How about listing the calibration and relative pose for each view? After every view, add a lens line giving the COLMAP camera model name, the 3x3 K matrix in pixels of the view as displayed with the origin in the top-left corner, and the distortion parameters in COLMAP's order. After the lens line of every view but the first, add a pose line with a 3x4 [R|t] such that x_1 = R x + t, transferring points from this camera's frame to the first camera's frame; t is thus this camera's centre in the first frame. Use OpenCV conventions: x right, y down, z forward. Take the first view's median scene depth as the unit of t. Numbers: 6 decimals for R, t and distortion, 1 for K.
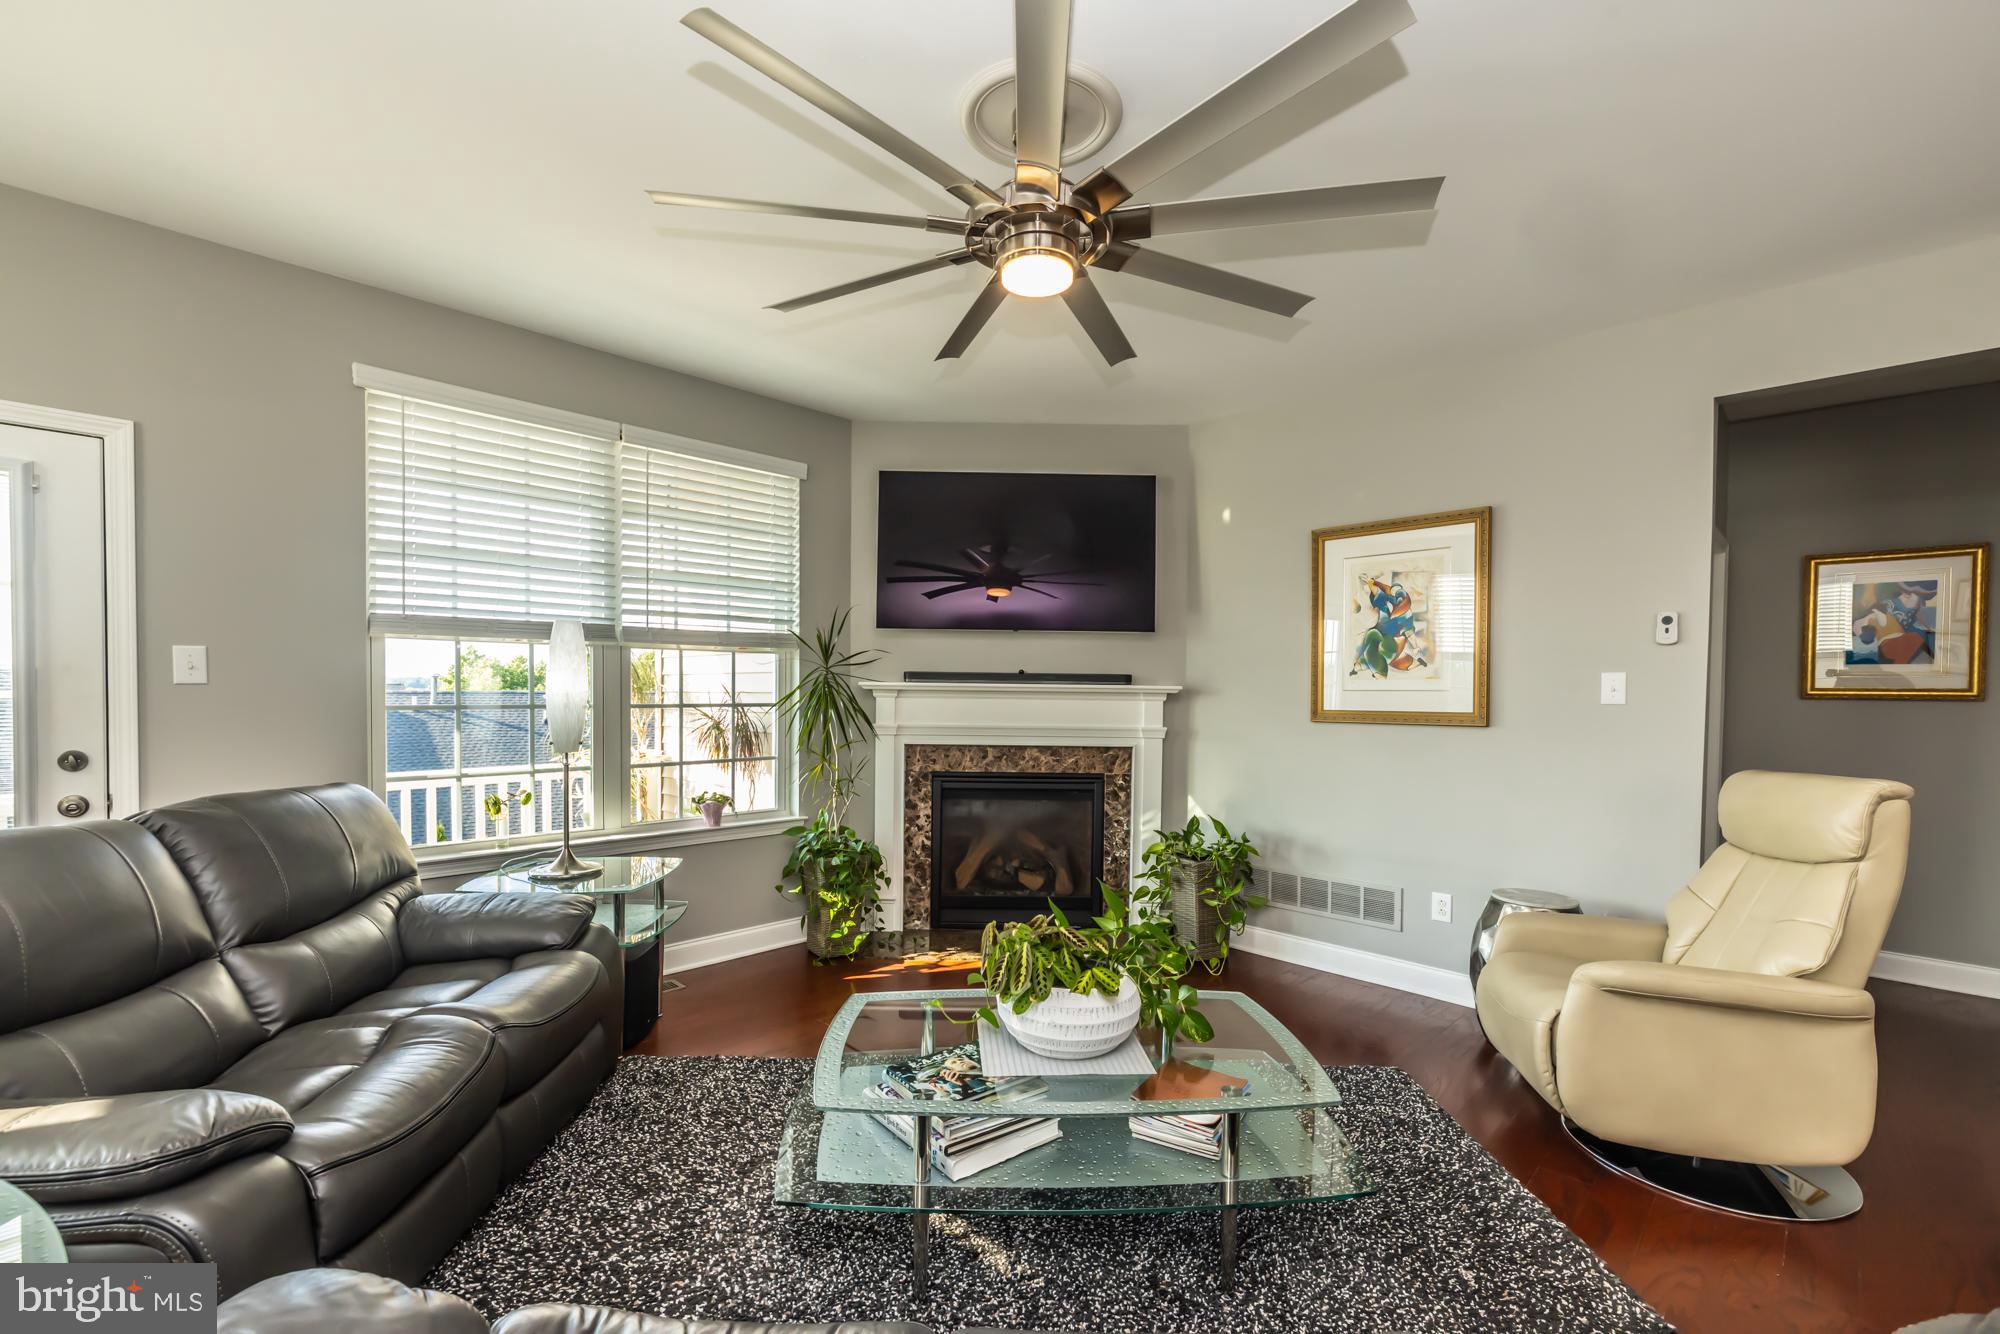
lens RADIAL K [[849.6, 0, 1006.2], [0, 849.6, 706.9], [0, 0, 1]] dist [0.001896, -0.000991]
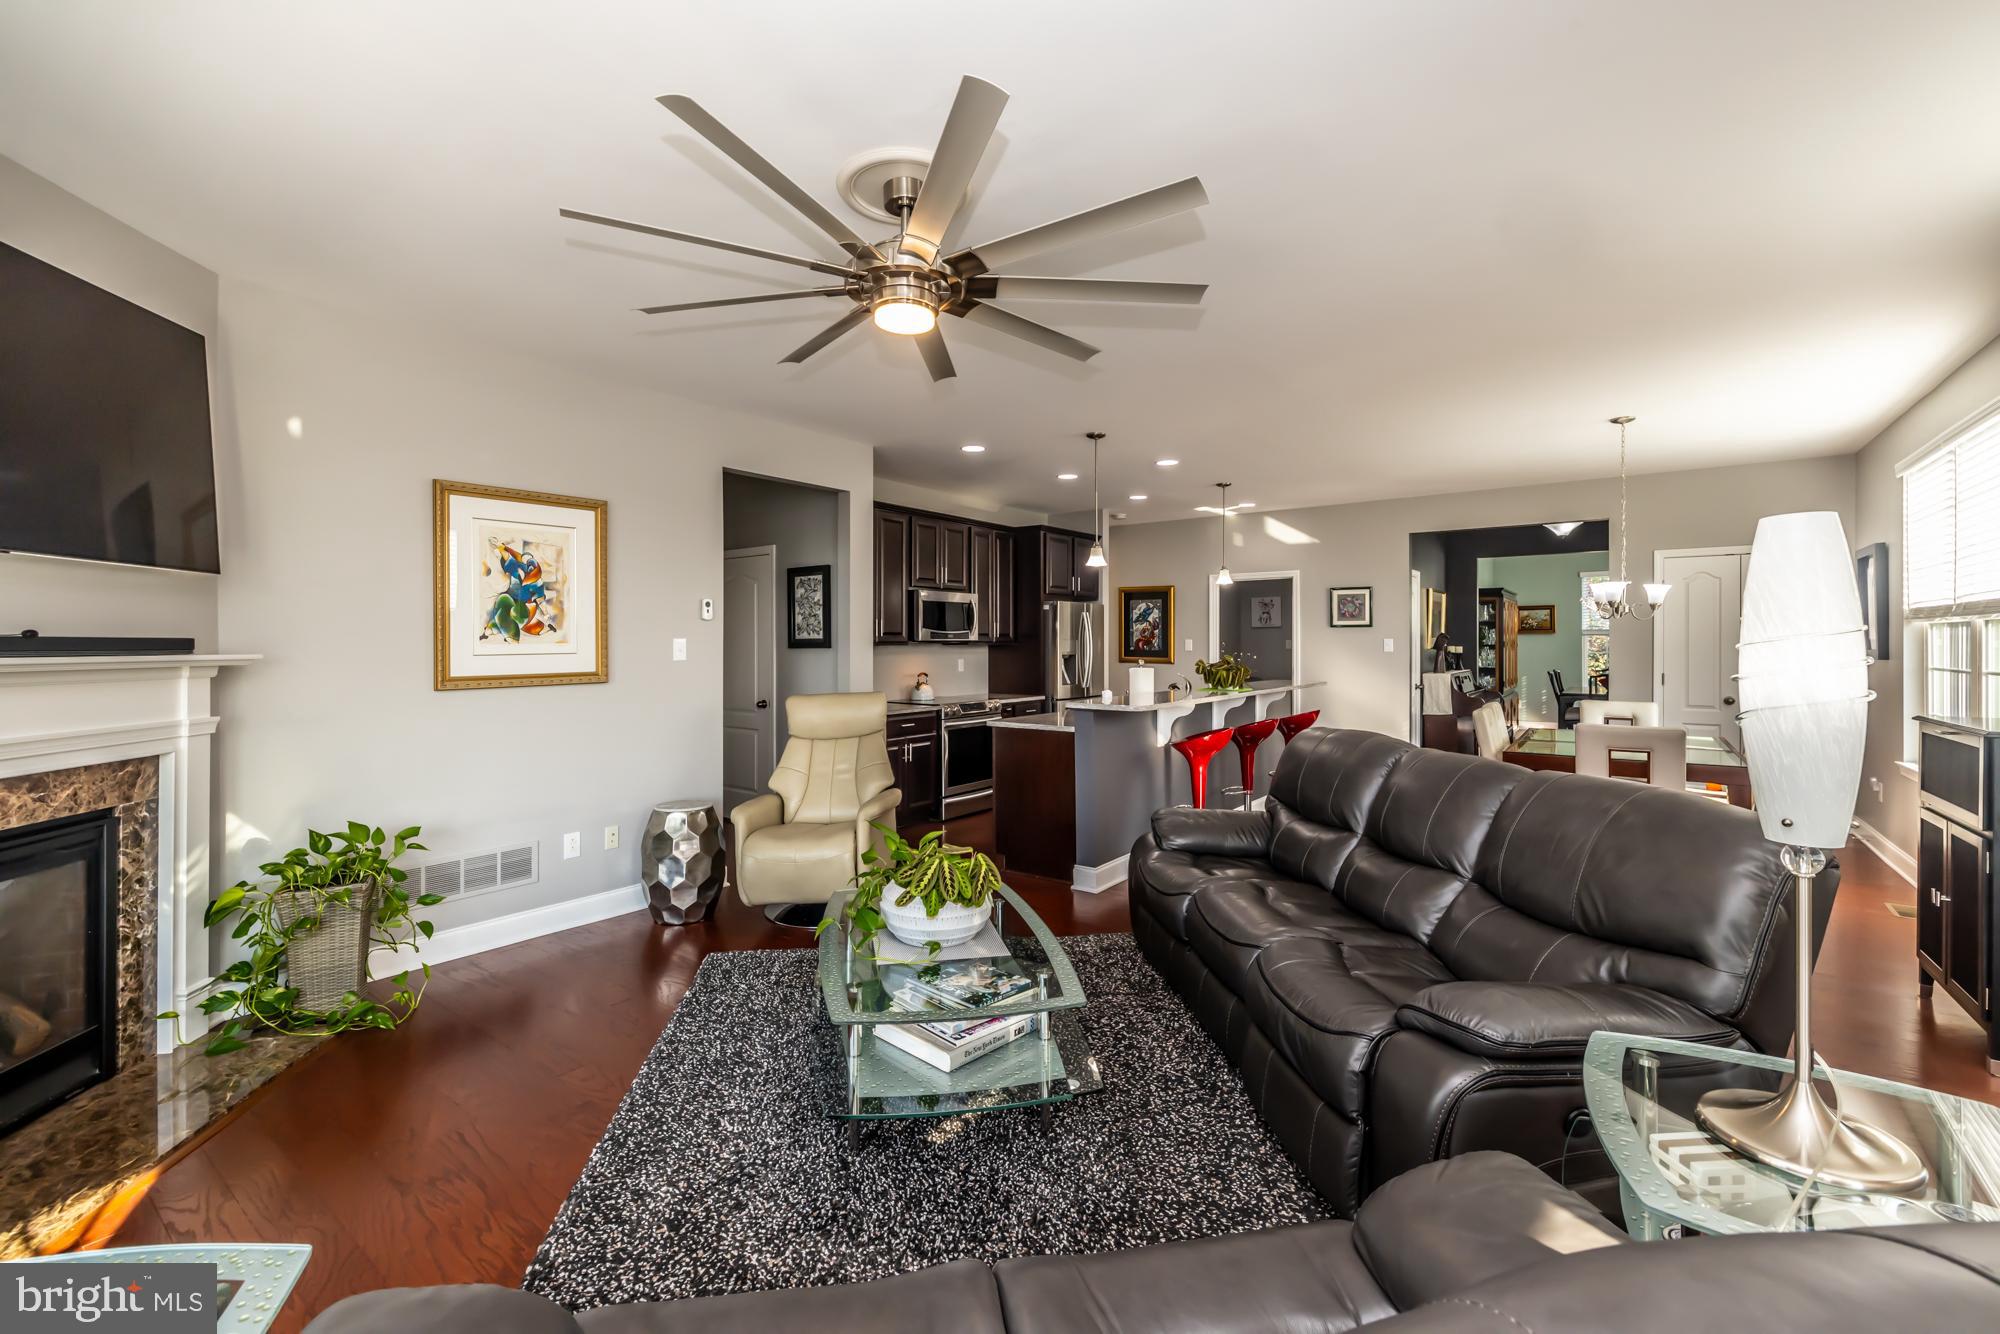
lens RADIAL K [[849.6, 0, 996.3], [0, 849.6, 645.7], [0, 0, 1]] dist [0.001896, -0.000991]
pose [[-0.136932, -0.015733, 0.990456, -0.590962], [0.020990, 0.999603, 0.018780, -0.033305], [-0.990358, 0.023362, -0.136547, 0.510102]]
